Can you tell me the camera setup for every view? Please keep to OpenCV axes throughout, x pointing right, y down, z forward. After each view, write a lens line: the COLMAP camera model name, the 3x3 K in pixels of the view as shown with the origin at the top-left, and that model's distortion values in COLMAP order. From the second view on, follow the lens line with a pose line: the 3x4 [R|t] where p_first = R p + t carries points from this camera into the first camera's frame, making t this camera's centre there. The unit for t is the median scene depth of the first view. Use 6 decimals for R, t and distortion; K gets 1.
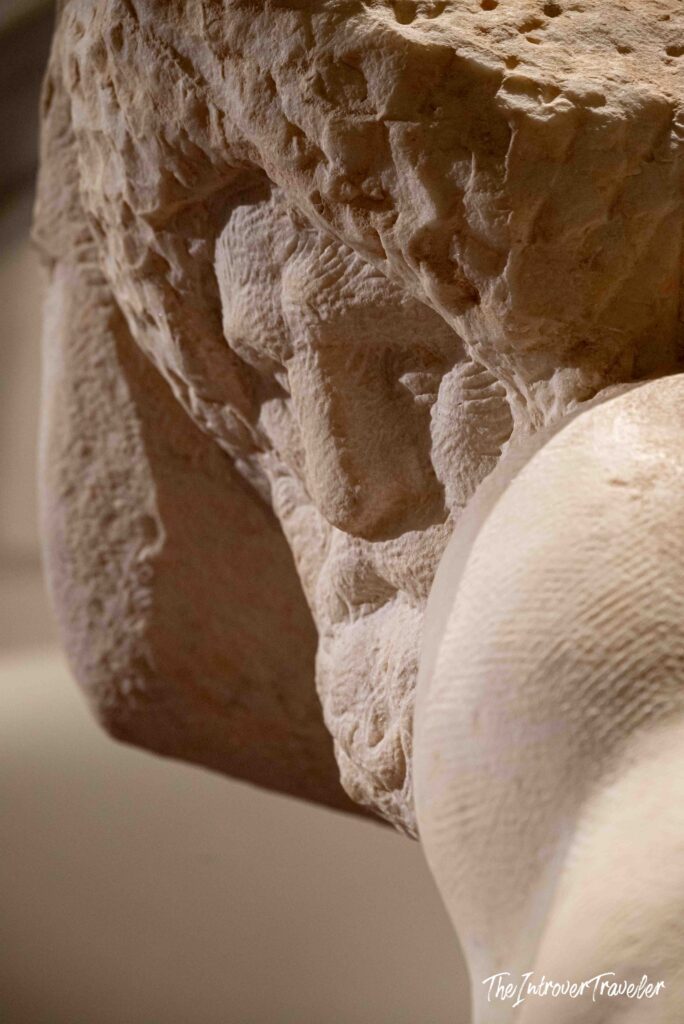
lens RADIAL K [[3387.2, 0, 342.1], [0, 3387.2, 536.3], [0, 0, 1]] dist [-0.035717, -0.306495]
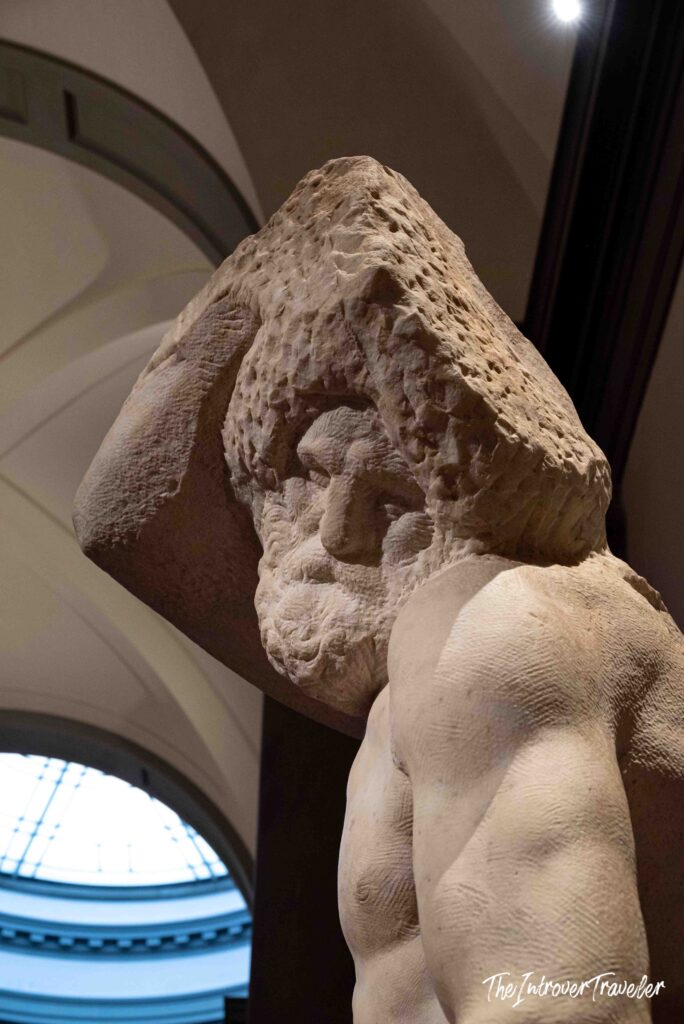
lens RADIAL K [[1575.0, 0, 342.0], [0, 1575.0, 512.0], [0, 0, 1]] dist [-0.011463, -0.013088]
pose [[0.843453, 0.352815, 0.405104, -0.453445], [-0.376806, 0.926032, -0.021969, -0.006512], [-0.382890, -0.134116, 0.914007, 0.010647]]
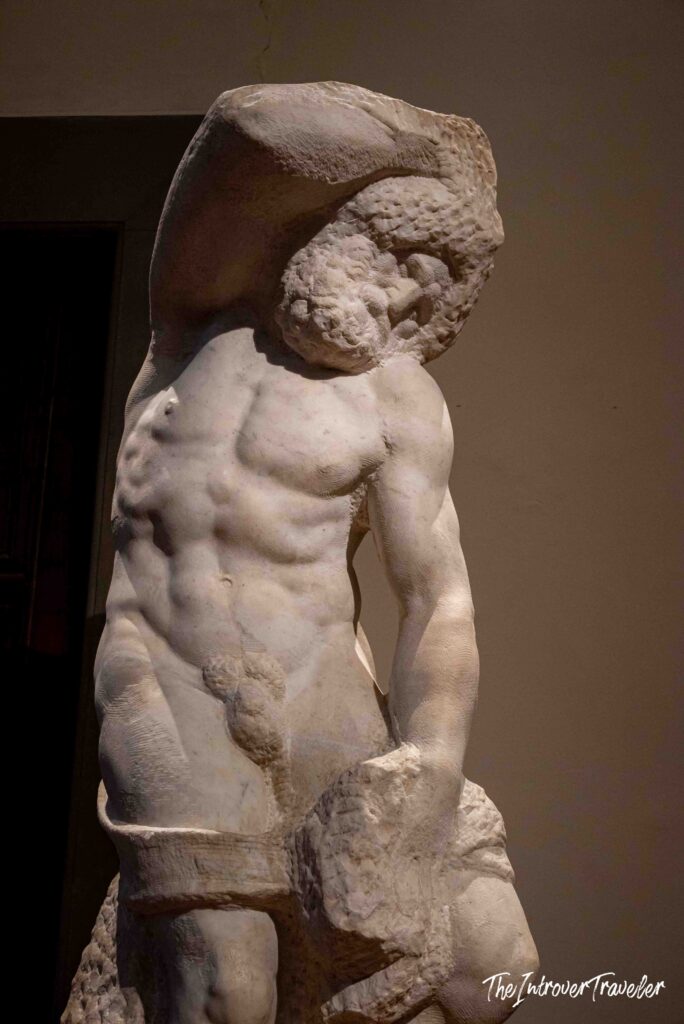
lens RADIAL K [[1208.9, 0, 342.0], [0, 1208.9, 512.0], [0, 0, 1]] dist [-0.003841, -0.025327]
pose [[-0.458100, 0.275081, 0.845266, -1.271198], [-0.634276, 0.565055, -0.527642, 1.053810], [-0.622766, -0.777845, -0.084375, 0.996486]]
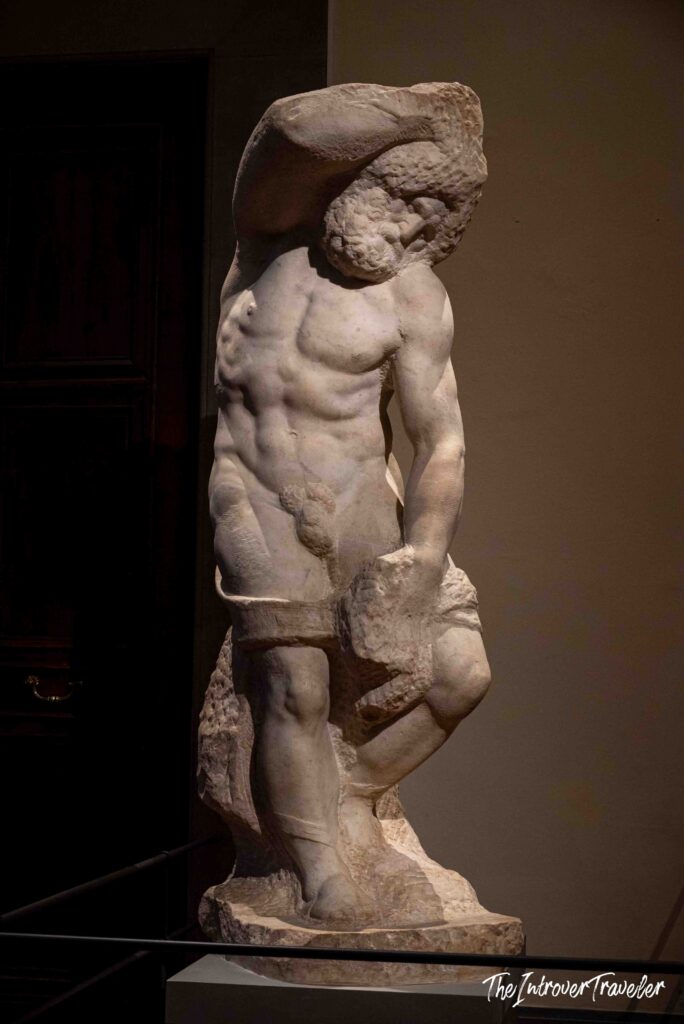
lens RADIAL K [[1804.8, 0, 342.0], [0, 1804.8, 512.0], [0, 0, 1]] dist [-0.005541, -0.187566]
pose [[-0.338033, 0.077847, 0.937909, -3.114408], [-0.672869, 0.676783, -0.298683, 1.441163], [-0.658013, -0.732055, -0.176394, 1.327673]]
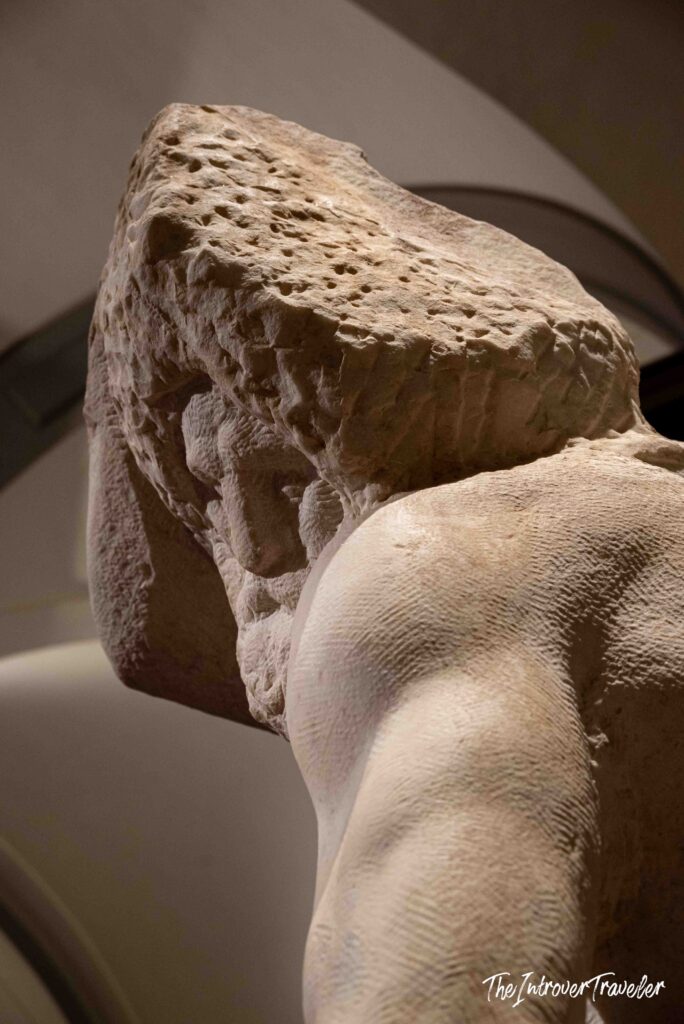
lens RADIAL K [[1804.1, 0, 342.0], [0, 1804.1, 512.0], [0, 0, 1]] dist [-0.021128, -0.095006]
pose [[0.999014, 0.005818, 0.044011, 0.006617], [-0.004222, 0.999332, -0.036288, 0.001079], [-0.044193, 0.036066, 0.998372, 0.026603]]
